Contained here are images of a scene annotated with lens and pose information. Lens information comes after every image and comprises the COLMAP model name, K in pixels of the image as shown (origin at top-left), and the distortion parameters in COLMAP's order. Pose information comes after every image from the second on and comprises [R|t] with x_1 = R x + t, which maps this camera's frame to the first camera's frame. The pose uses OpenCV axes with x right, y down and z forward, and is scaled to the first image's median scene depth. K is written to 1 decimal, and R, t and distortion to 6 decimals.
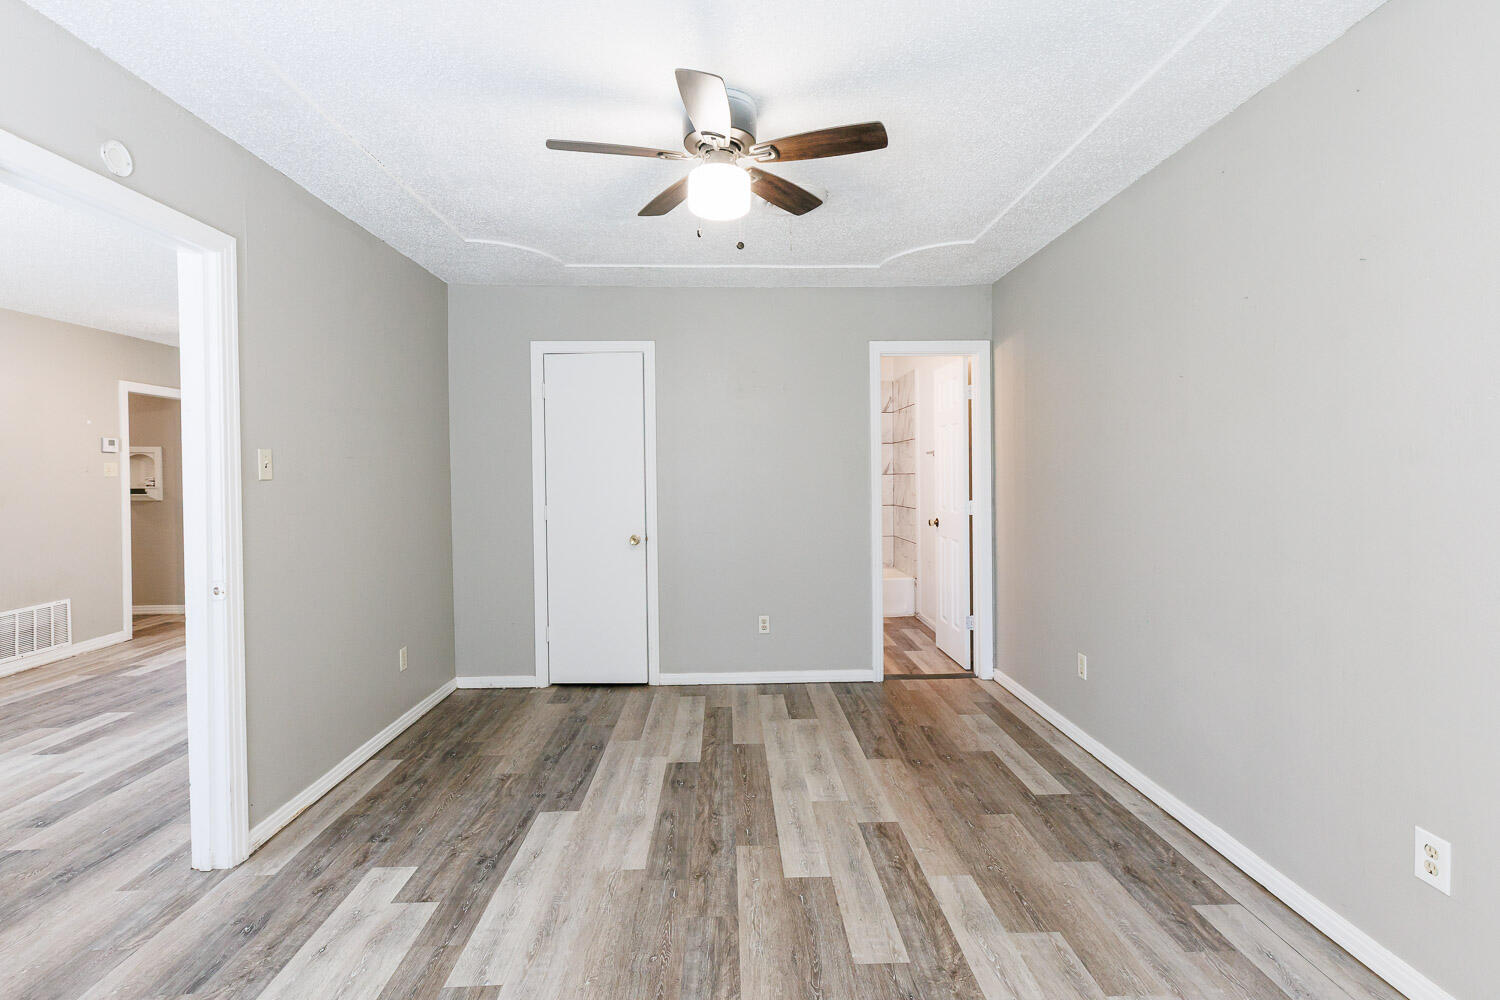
lens RADIAL K [[686.2, 0, 743.9], [0, 686.2, 472.9], [0, 0, 1]] dist [-0.000468, 0.000021]
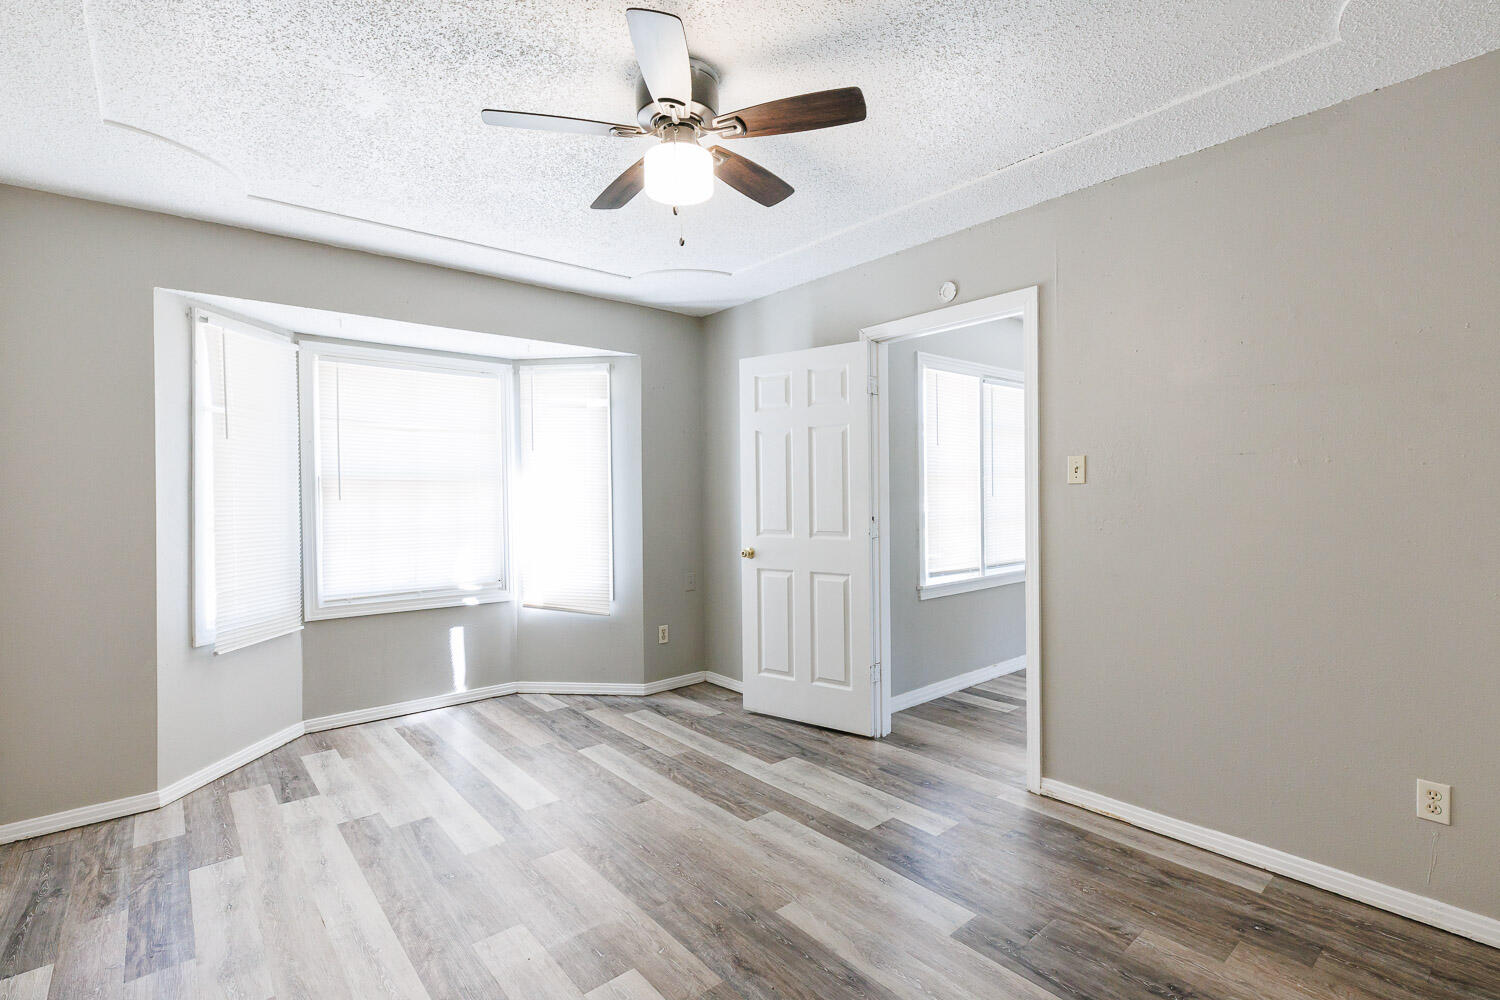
lens RADIAL K [[700.7, 0, 744.9], [0, 700.7, 481.2], [0, 0, 1]] dist [-0.000618, -0.000372]
pose [[-0.783705, 0.013298, -0.620991, 0.366764], [0.019198, 0.999812, -0.002818, -0.000101], [0.620836, -0.014130, -0.783813, 1.355765]]
